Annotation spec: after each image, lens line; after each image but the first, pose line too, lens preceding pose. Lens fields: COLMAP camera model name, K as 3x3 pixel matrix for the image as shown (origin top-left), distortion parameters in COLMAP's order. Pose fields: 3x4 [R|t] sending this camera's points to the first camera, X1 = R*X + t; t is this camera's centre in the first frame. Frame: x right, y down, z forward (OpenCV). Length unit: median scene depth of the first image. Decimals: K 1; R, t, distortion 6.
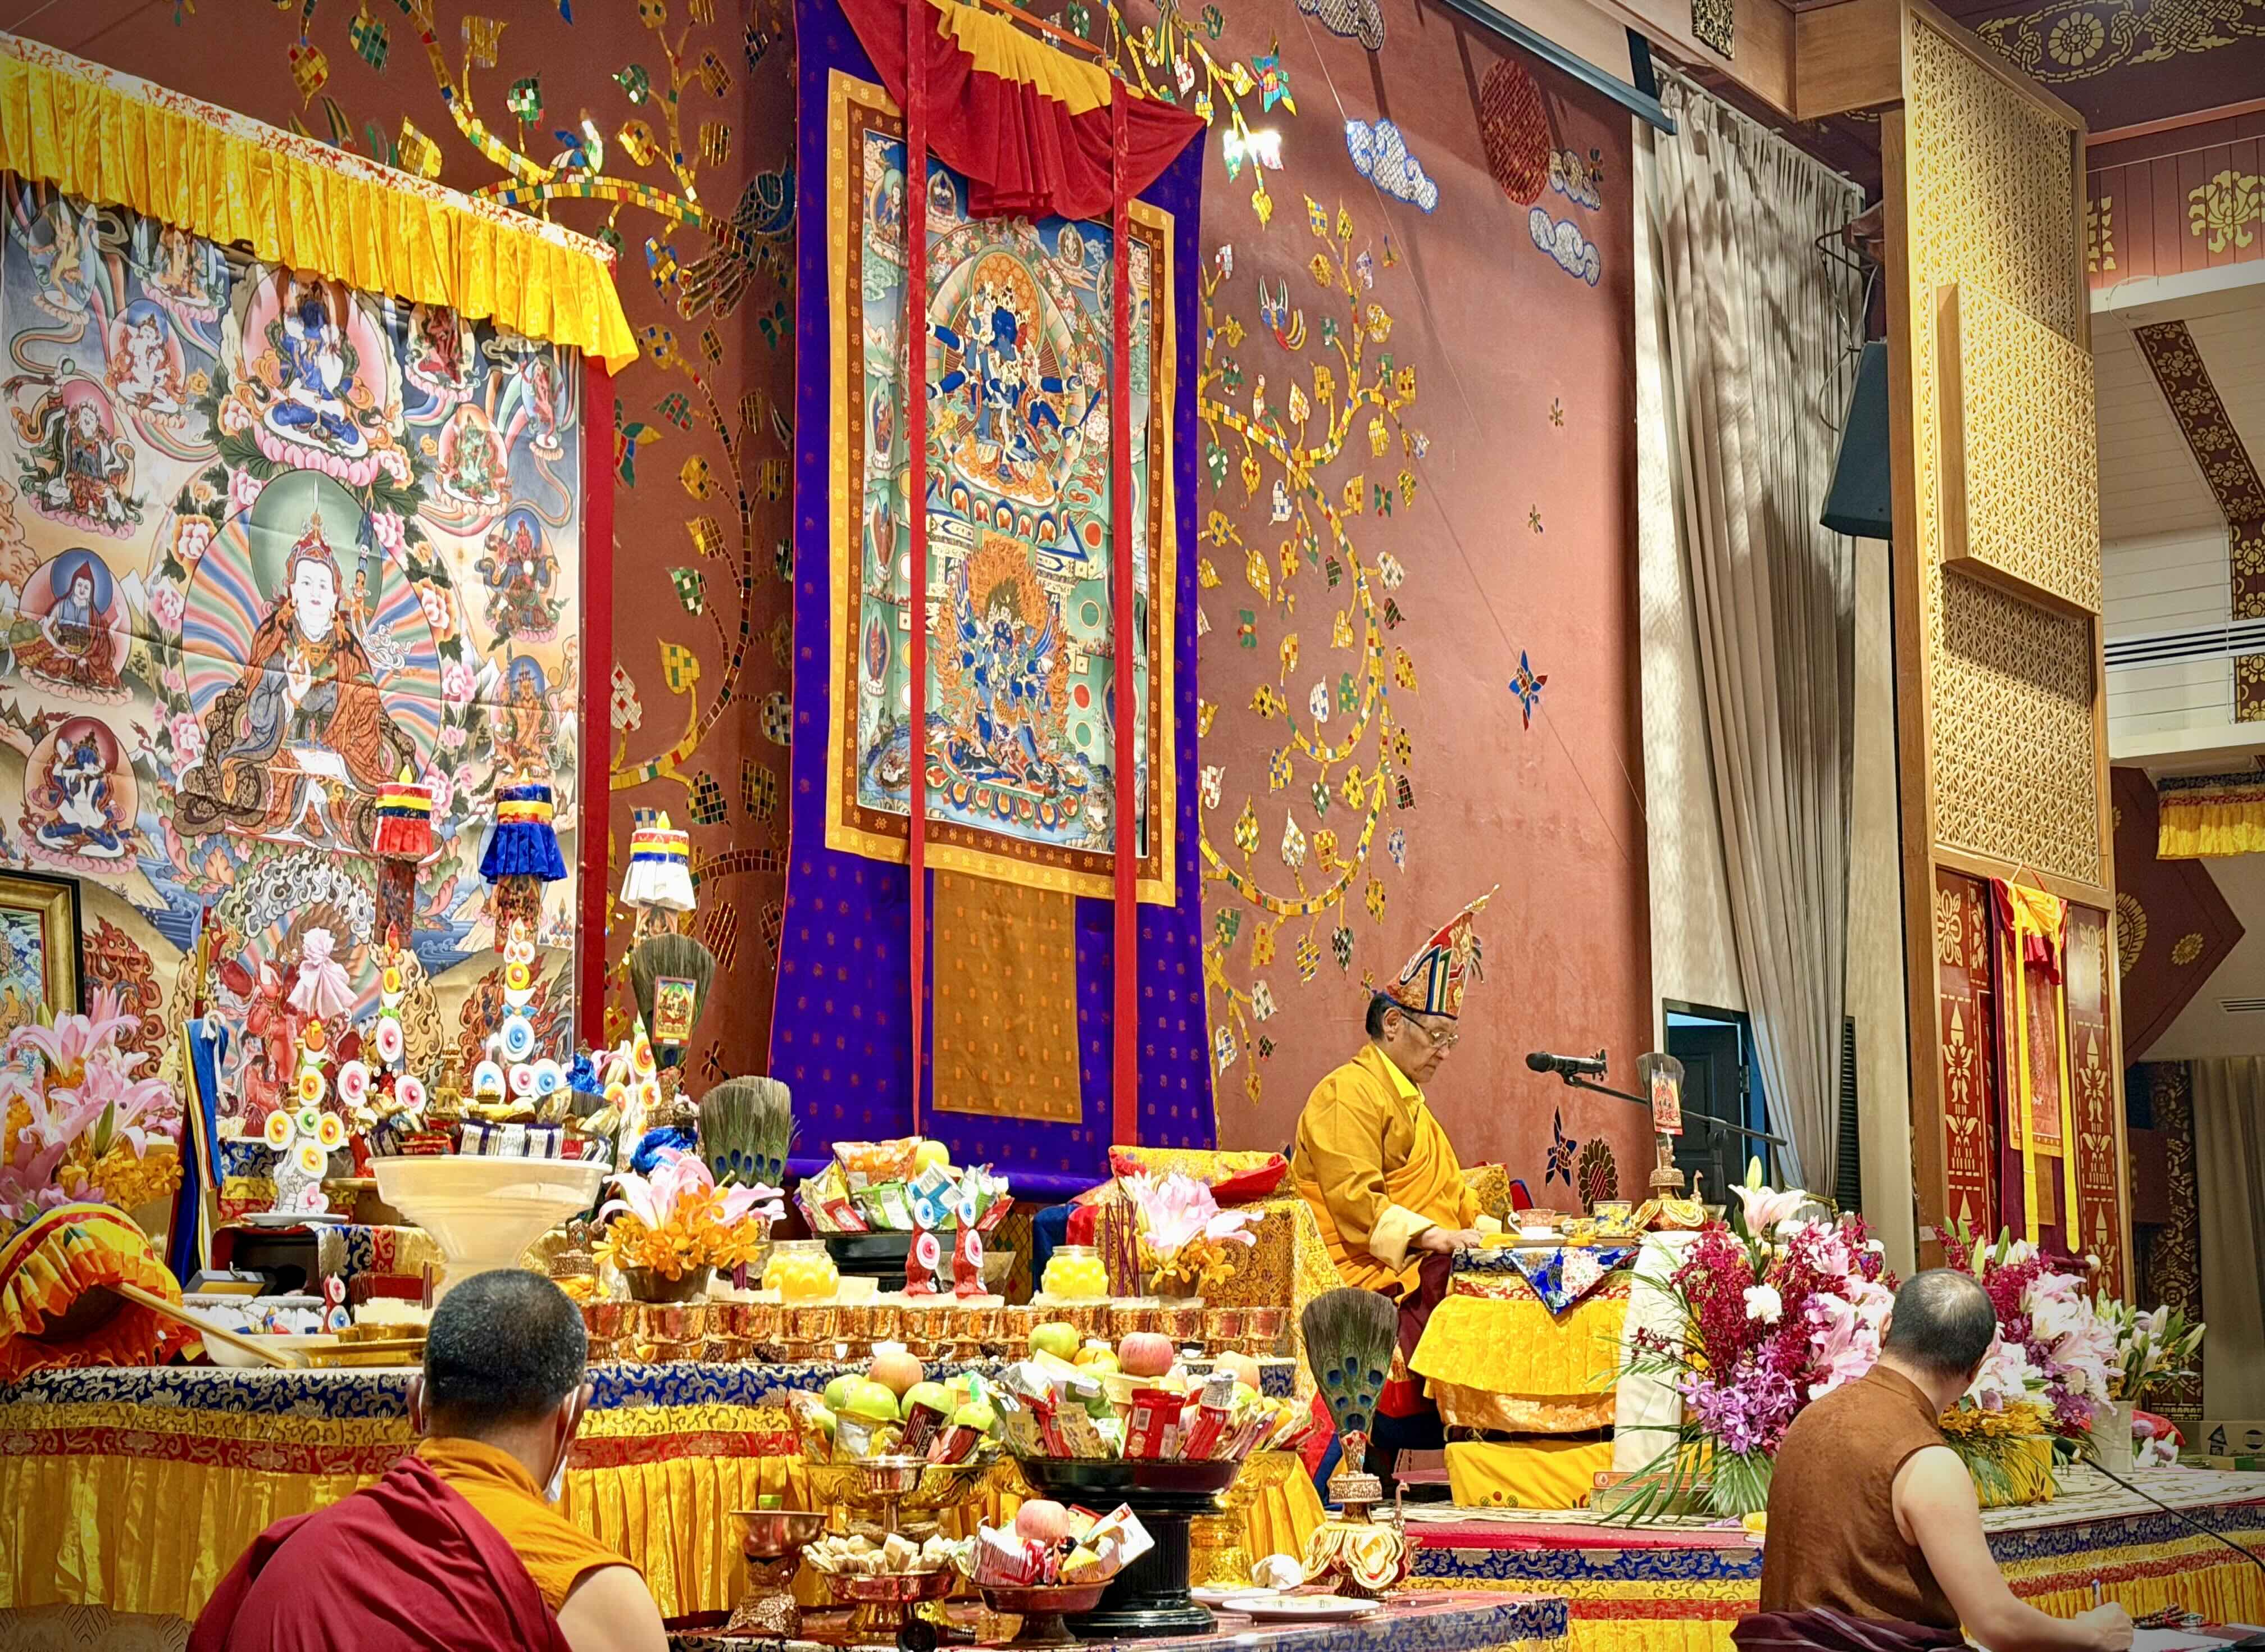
lens RADIAL K [[3605.3, 0, 1125.5], [0, 3605.3, 872.2], [0, 0, 1]] dist [0.115700, 0.000000]
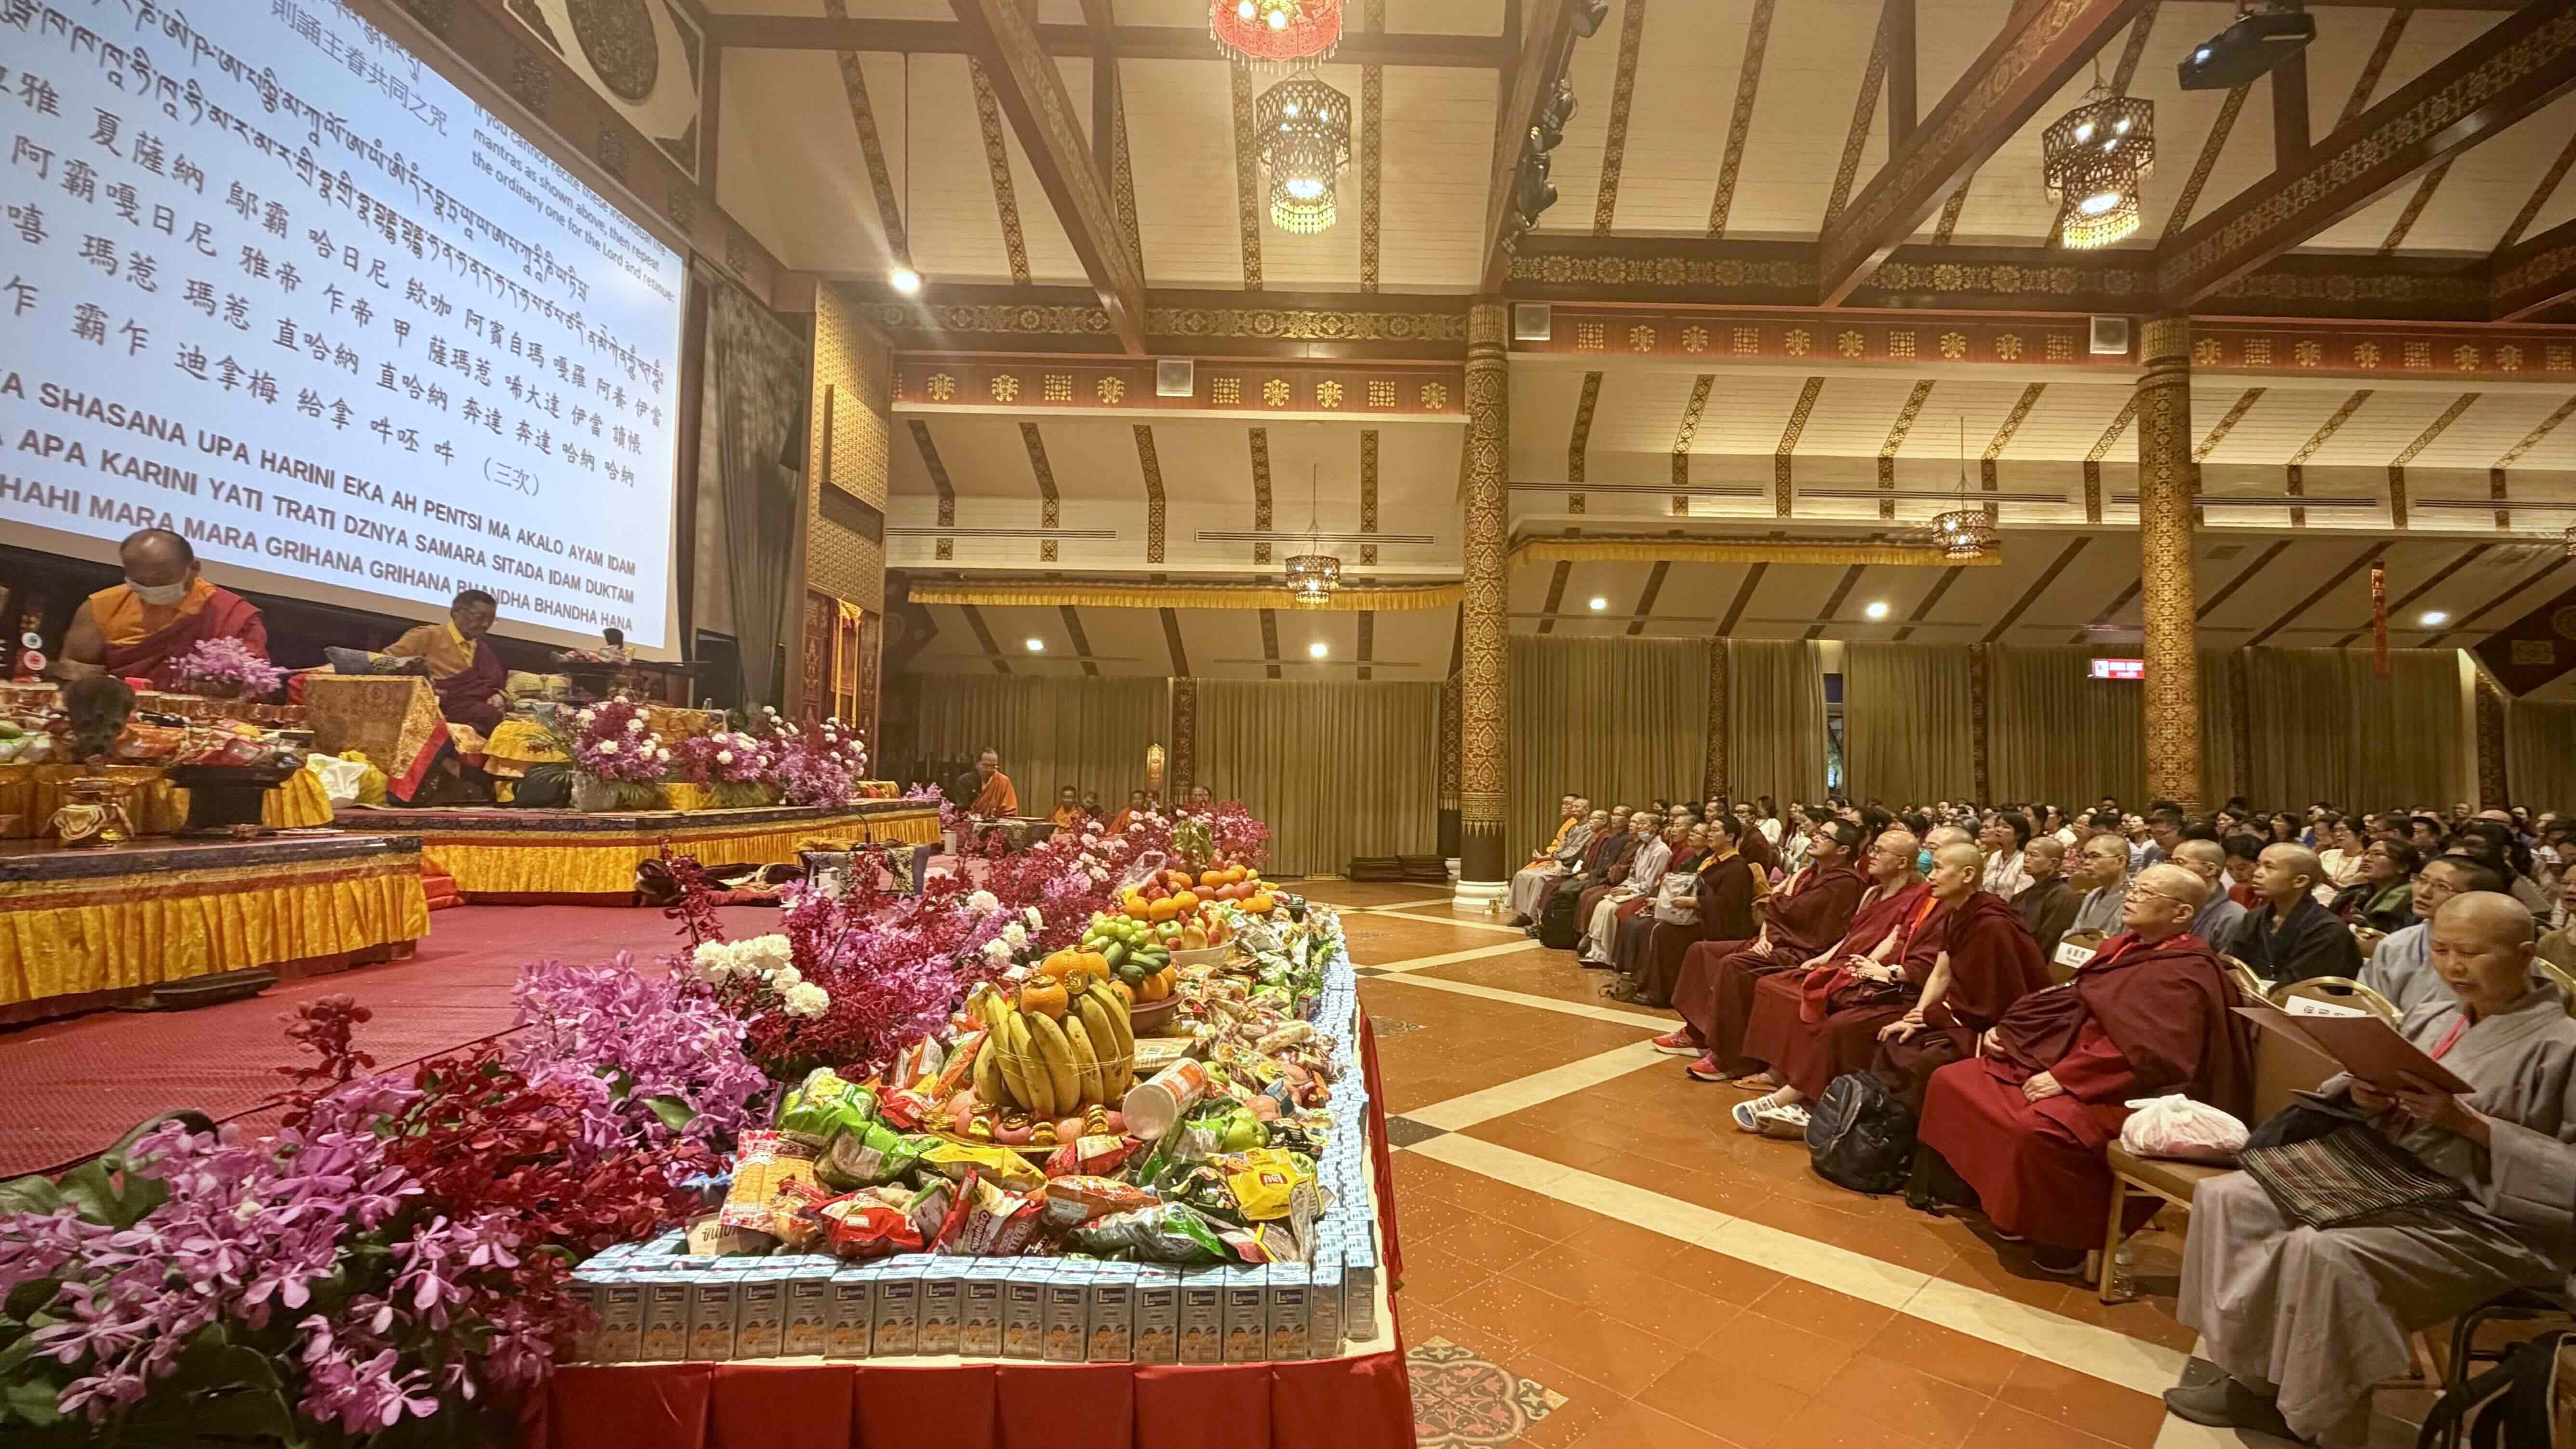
lens RADIAL K [[1094.7, 0, 1357.4], [0, 1094.7, 723.5], [0, 0, 1]] dist [0.002373, -0.001635]
pose [[0.813488, 0.052047, 0.579249, 0.112029], [-0.098744, 0.993887, 0.049371, 0.023417], [-0.573138, -0.097360, 0.813654, 0.072826]]
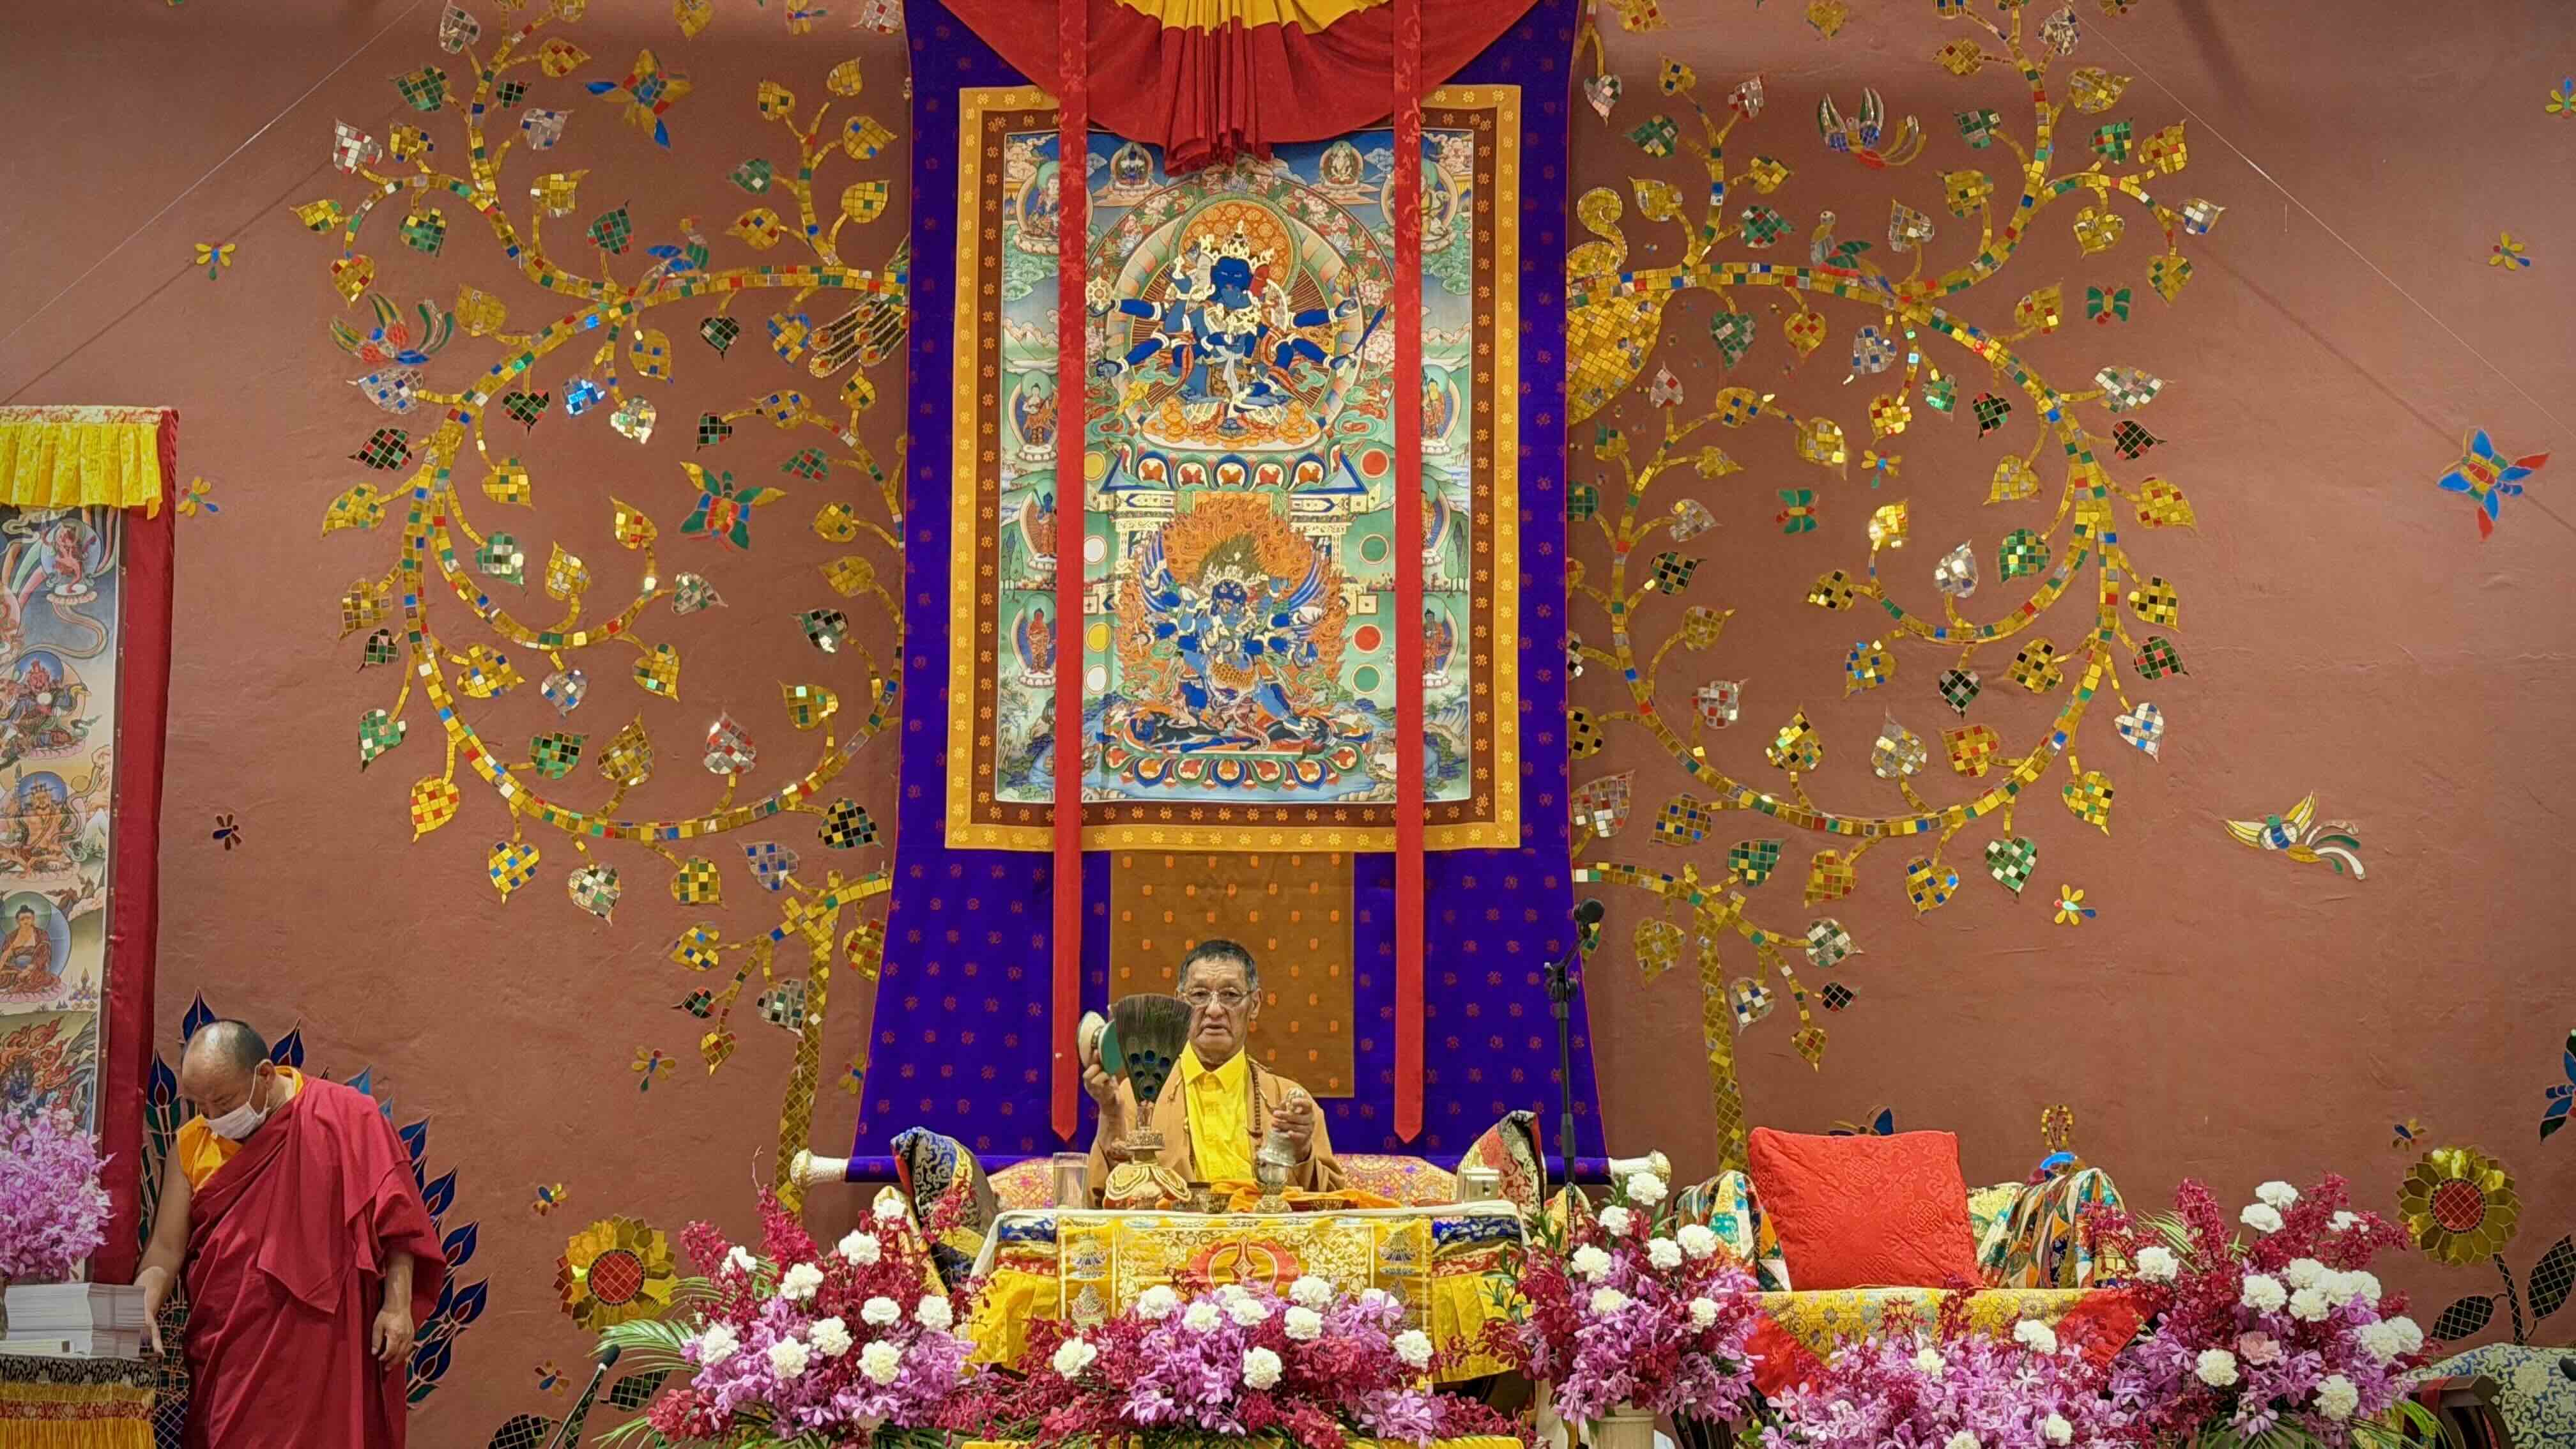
lens RADIAL K [[3417.7, 0, 1313.4], [0, 3417.7, 824.1], [0, 0, 1]] dist [-0.016624, 0.000000]
pose [[0.578188, -0.104098, -0.809235, 0.723850], [0.108232, 0.992848, -0.050387, 0.044081], [0.808693, -0.058452, 0.585320, 0.490058]]
